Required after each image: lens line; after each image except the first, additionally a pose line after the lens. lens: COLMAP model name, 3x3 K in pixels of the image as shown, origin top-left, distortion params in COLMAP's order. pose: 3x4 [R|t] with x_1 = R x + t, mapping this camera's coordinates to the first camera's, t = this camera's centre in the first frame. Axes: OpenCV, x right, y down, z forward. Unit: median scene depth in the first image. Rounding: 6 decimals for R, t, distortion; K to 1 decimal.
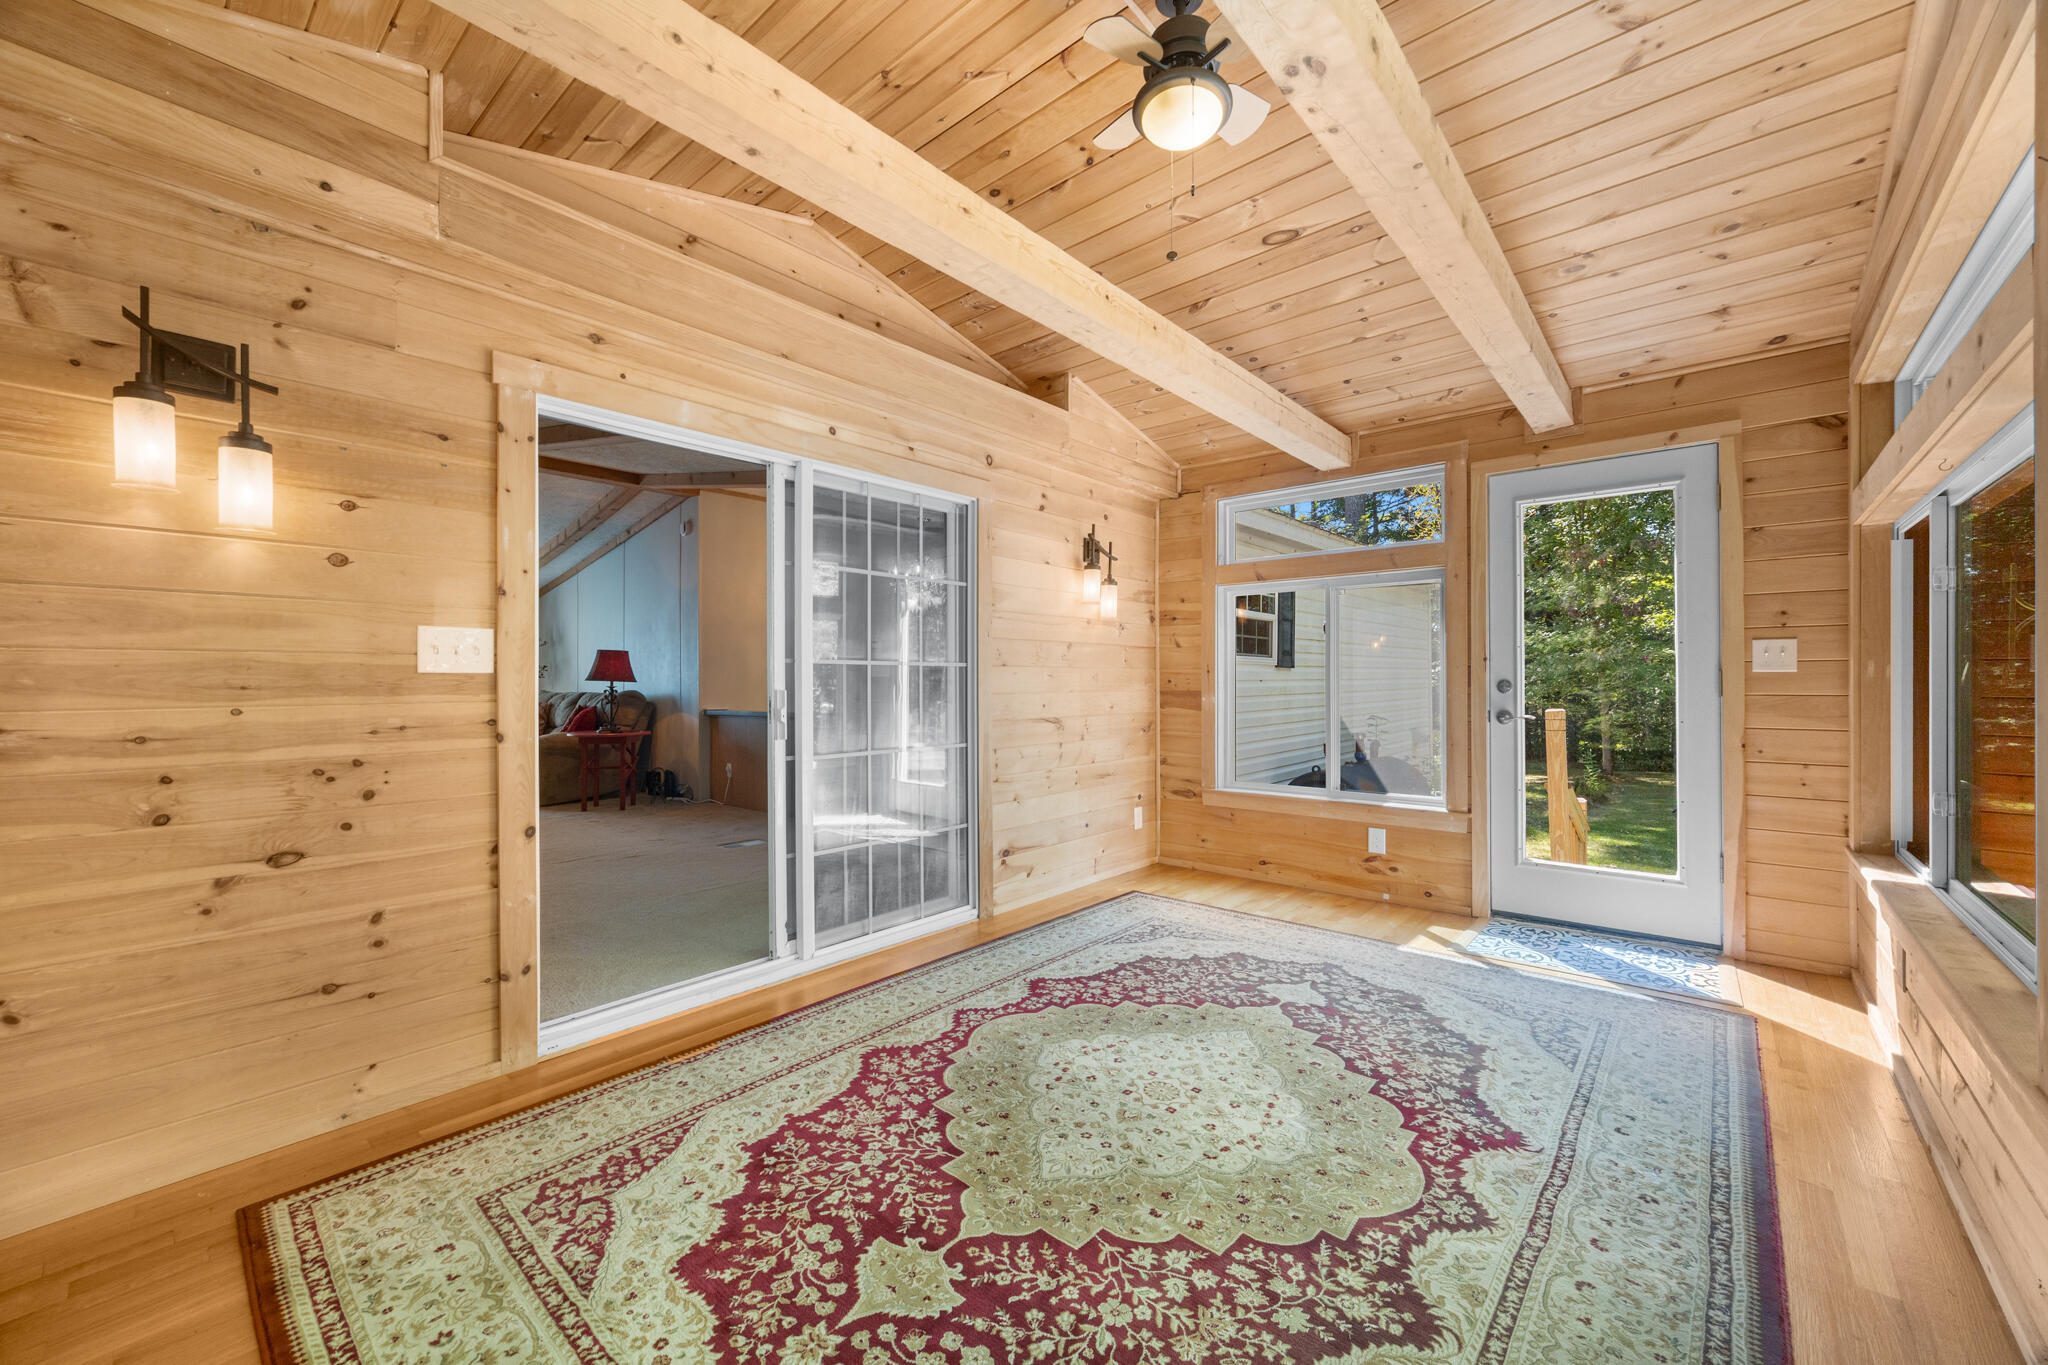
lens RADIAL K [[801.1, 0, 1033.6], [0, 801.1, 683.5], [0, 0, 1]] dist [-0.004318, -0.000032]
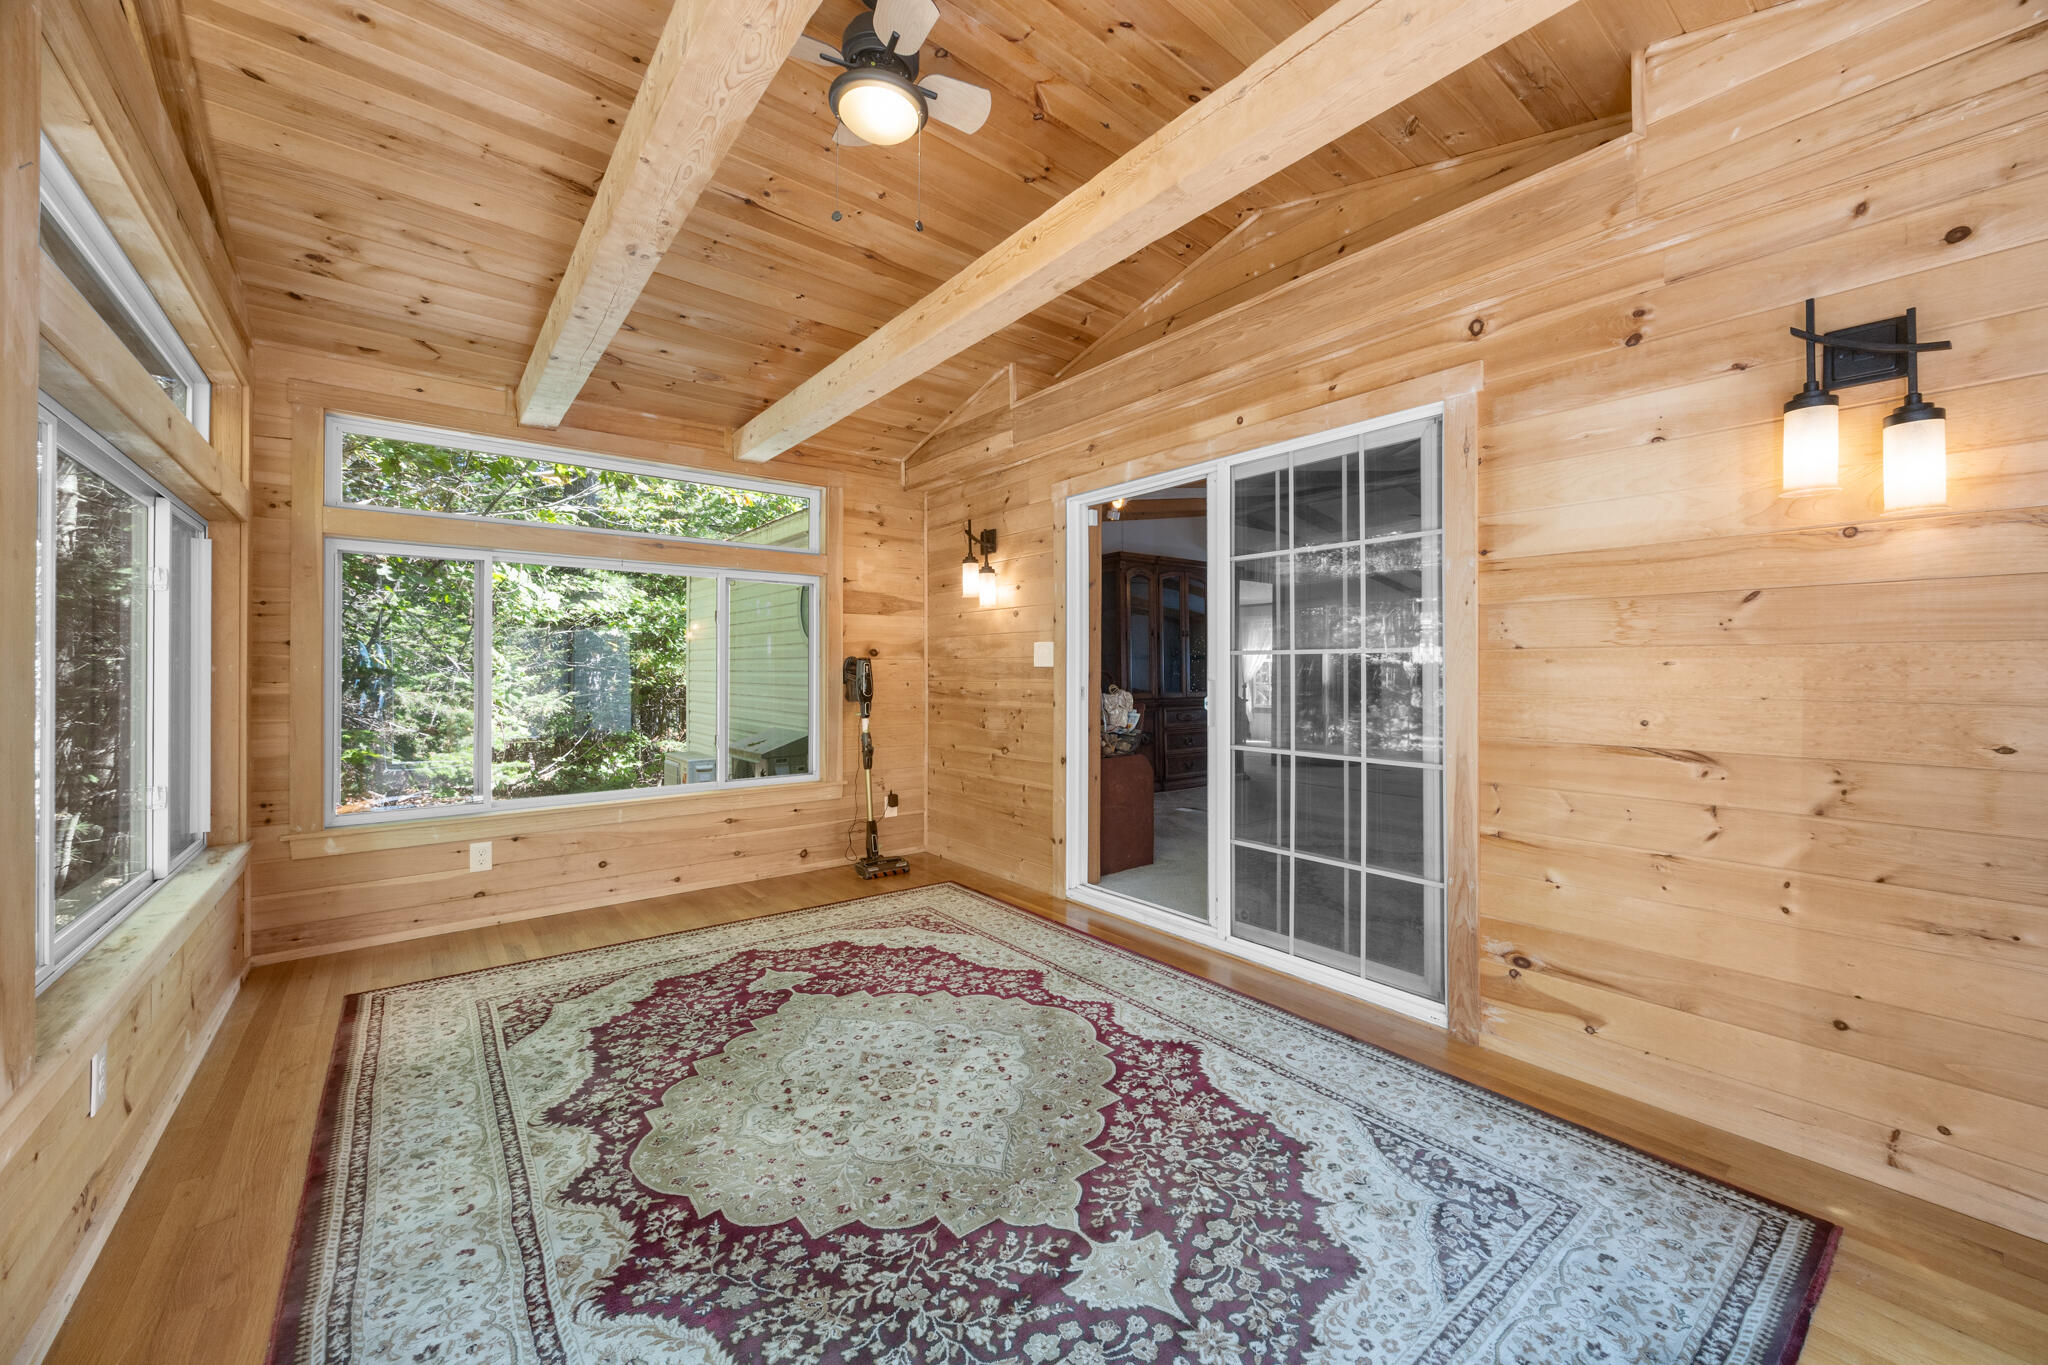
lens RADIAL K [[801.1, 0, 1038.5], [0, 801.1, 670.4], [0, 0, 1]] dist [-0.004318, -0.000032]
pose [[-0.192830, 0.005395, -0.981217, 1.191324], [-0.001743, 0.999981, 0.005841, -0.016831], [0.981231, 0.002836, -0.192817, 1.460131]]
